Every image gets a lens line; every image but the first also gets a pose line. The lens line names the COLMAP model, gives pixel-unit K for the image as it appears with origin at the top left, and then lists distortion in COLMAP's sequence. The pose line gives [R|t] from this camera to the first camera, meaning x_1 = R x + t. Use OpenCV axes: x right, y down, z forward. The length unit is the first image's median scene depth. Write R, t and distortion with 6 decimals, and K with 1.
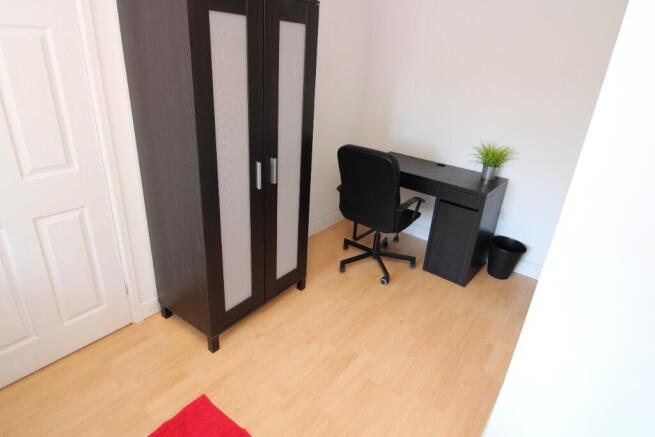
lens RADIAL K [[405.2, 0, 327.5], [0, 405.2, 218.5], [0, 0, 1]] dist [0.000121, -0.000499]
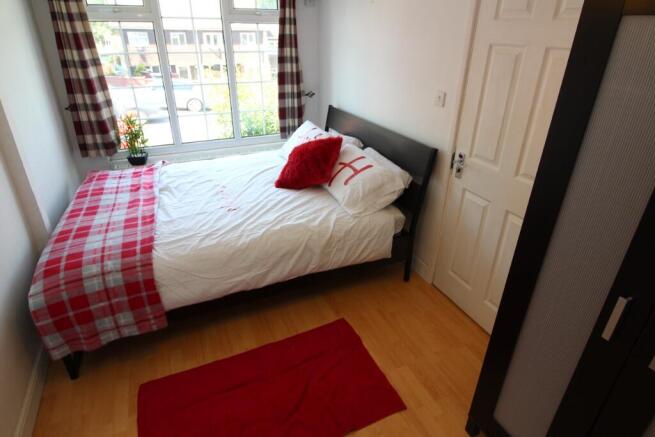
lens RADIAL K [[379.0, 0, 327.5], [0, 379.0, 218.5], [0, 0, 1]] dist [0.000251, -0.000252]
pose [[-0.473567, 0.337830, -0.813391, 0.419917], [-0.409792, 0.732950, 0.543006, -0.361474], [0.779619, 0.590470, -0.208661, 0.824269]]
